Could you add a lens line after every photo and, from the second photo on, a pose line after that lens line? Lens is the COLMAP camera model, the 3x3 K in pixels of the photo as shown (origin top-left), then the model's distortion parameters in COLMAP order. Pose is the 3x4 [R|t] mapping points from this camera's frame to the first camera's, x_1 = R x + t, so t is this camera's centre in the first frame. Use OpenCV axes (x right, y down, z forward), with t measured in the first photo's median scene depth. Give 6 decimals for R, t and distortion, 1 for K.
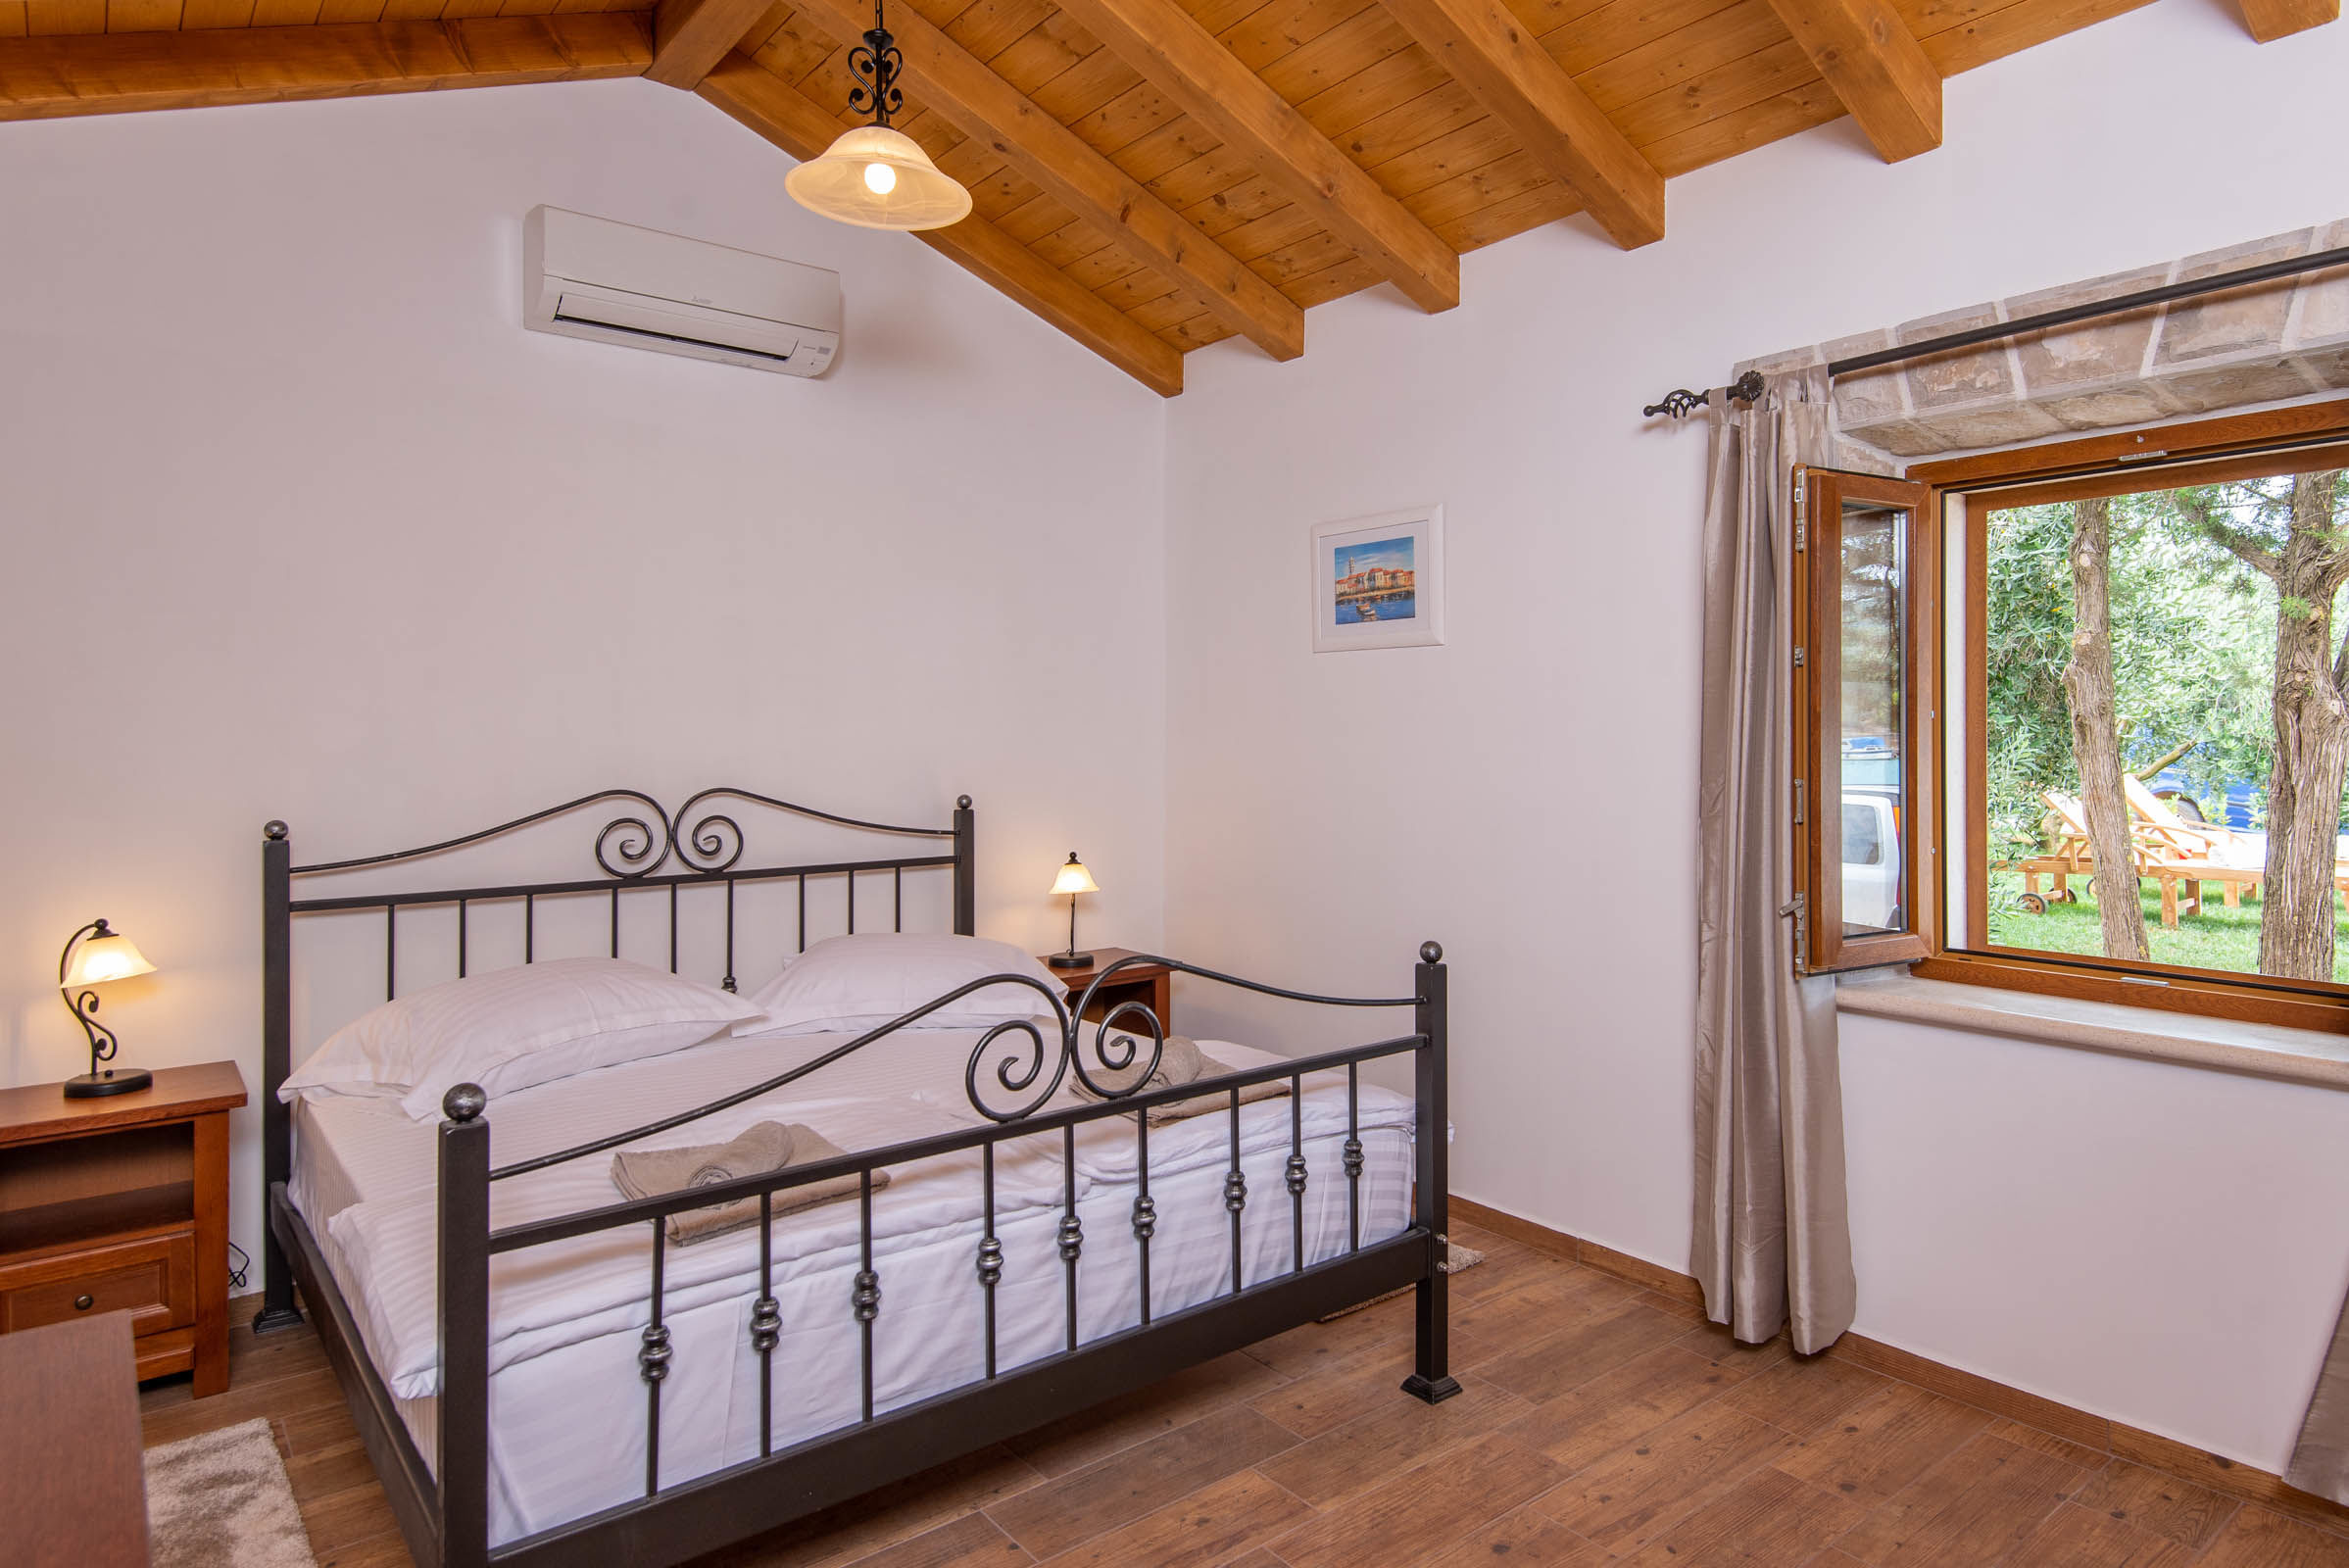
lens RADIAL K [[1387.8, 0, 1238.7], [0, 1387.8, 726.9], [0, 0, 1]] dist [0.013307, -0.007947]
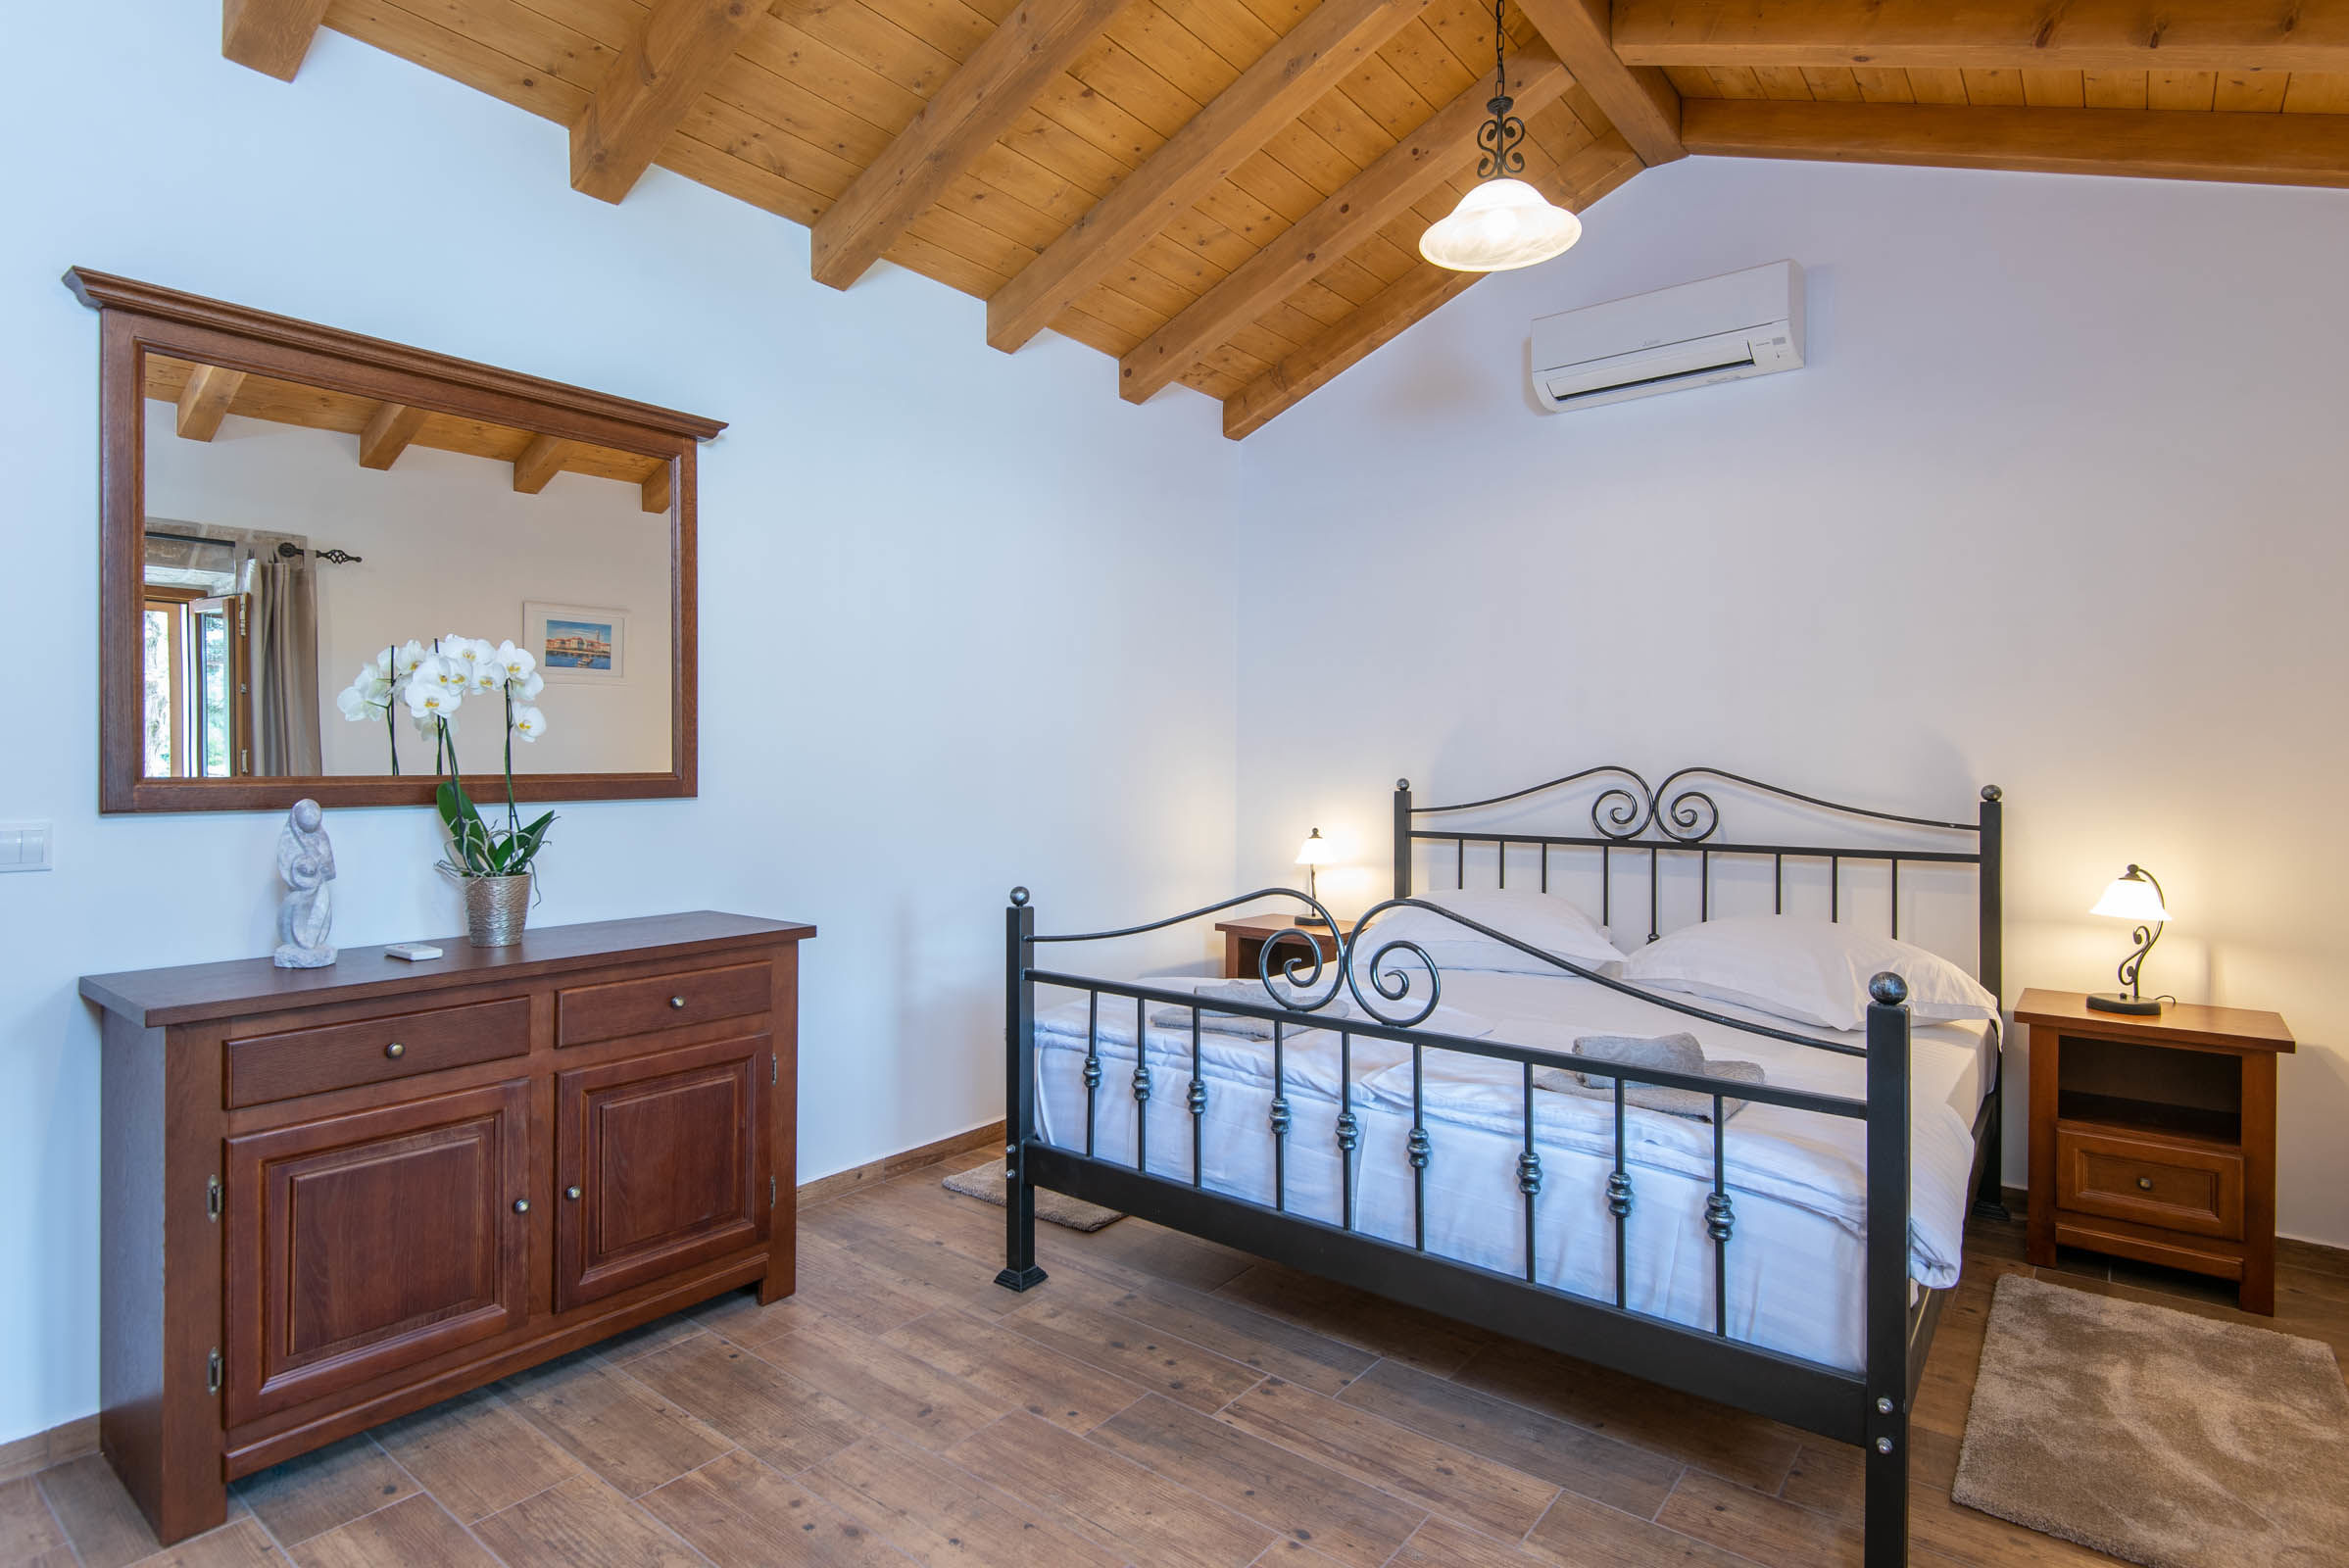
lens RADIAL K [[1191.5, 0, 1155.1], [0, 1191.5, 747.9], [0, 0, 1]] dist [-0.003390, -0.000776]
pose [[0.189226, -0.004758, -0.981922, 0.624822], [-0.001710, 0.999985, -0.005175, 0.044227], [0.981932, 0.002658, 0.189215, 0.507676]]
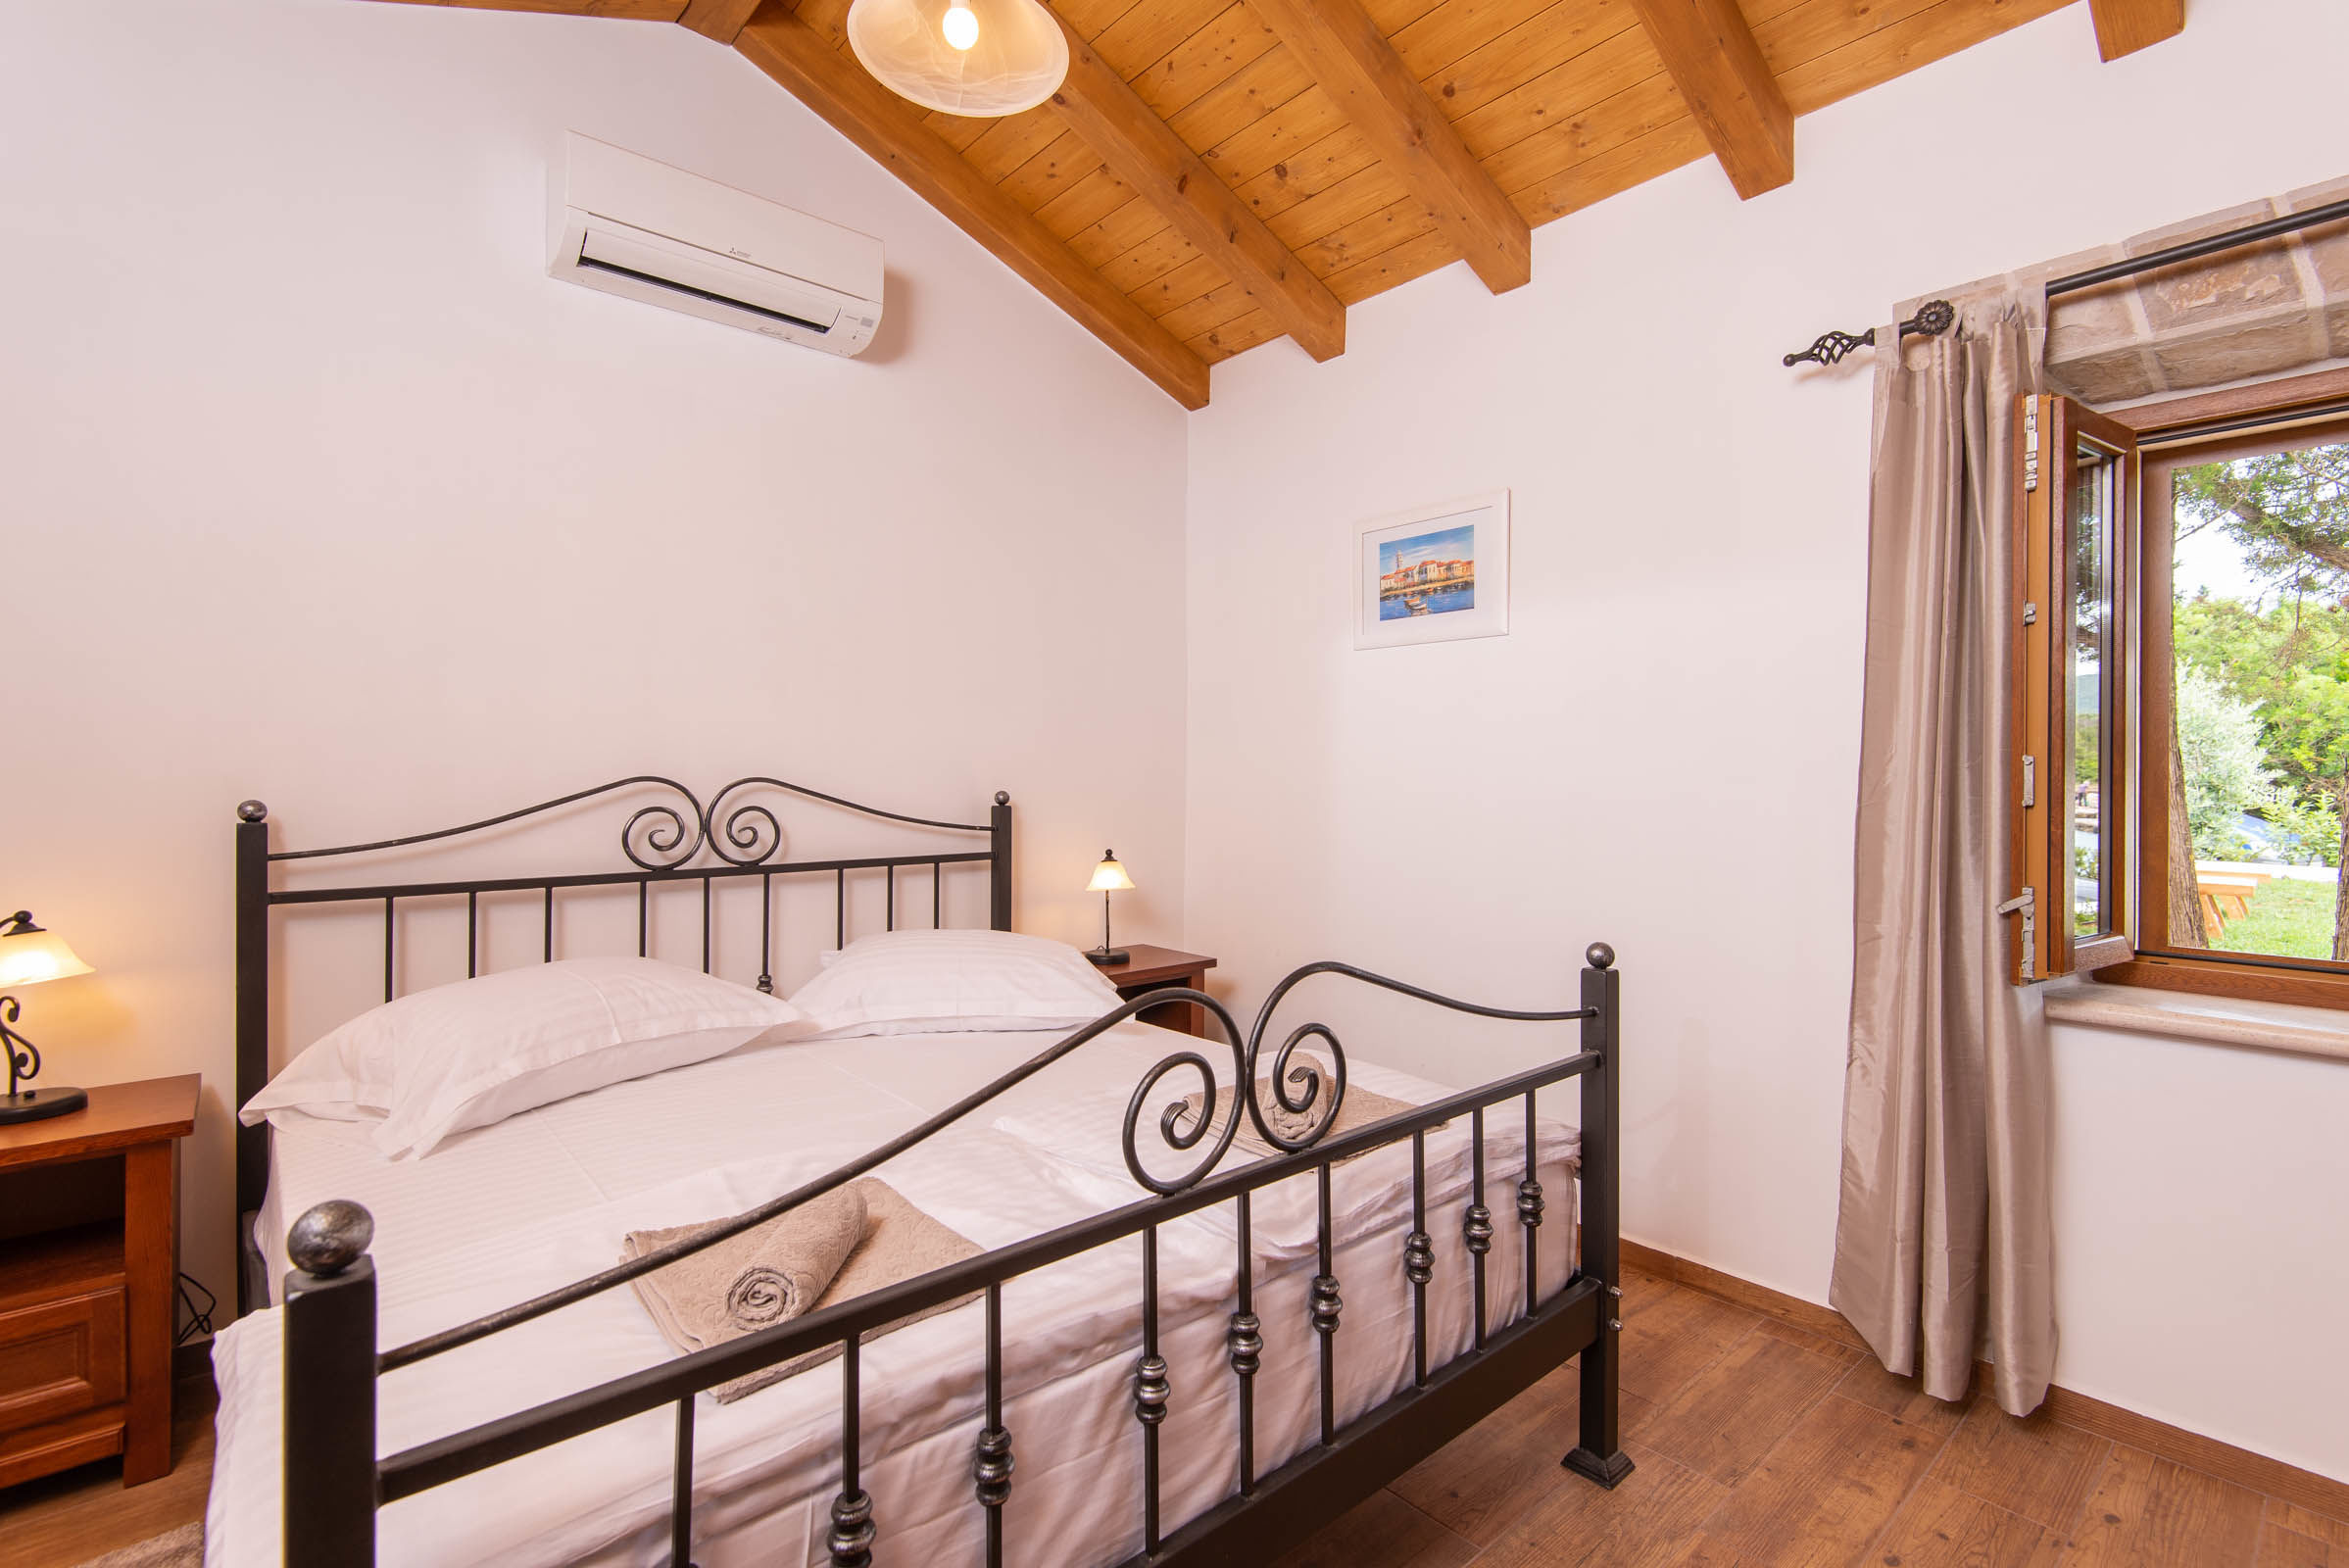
lens RADIAL K [[1085.9, 0, 1176.2], [0, 1085.9, 773.0], [0, 0, 1]] dist [0.002205, -0.002057]
pose [[0.999699, 0.006440, 0.023687, -0.133498], [-0.006544, 0.999969, 0.004300, 0.046596], [-0.023659, -0.004454, 0.999710, 0.324108]]
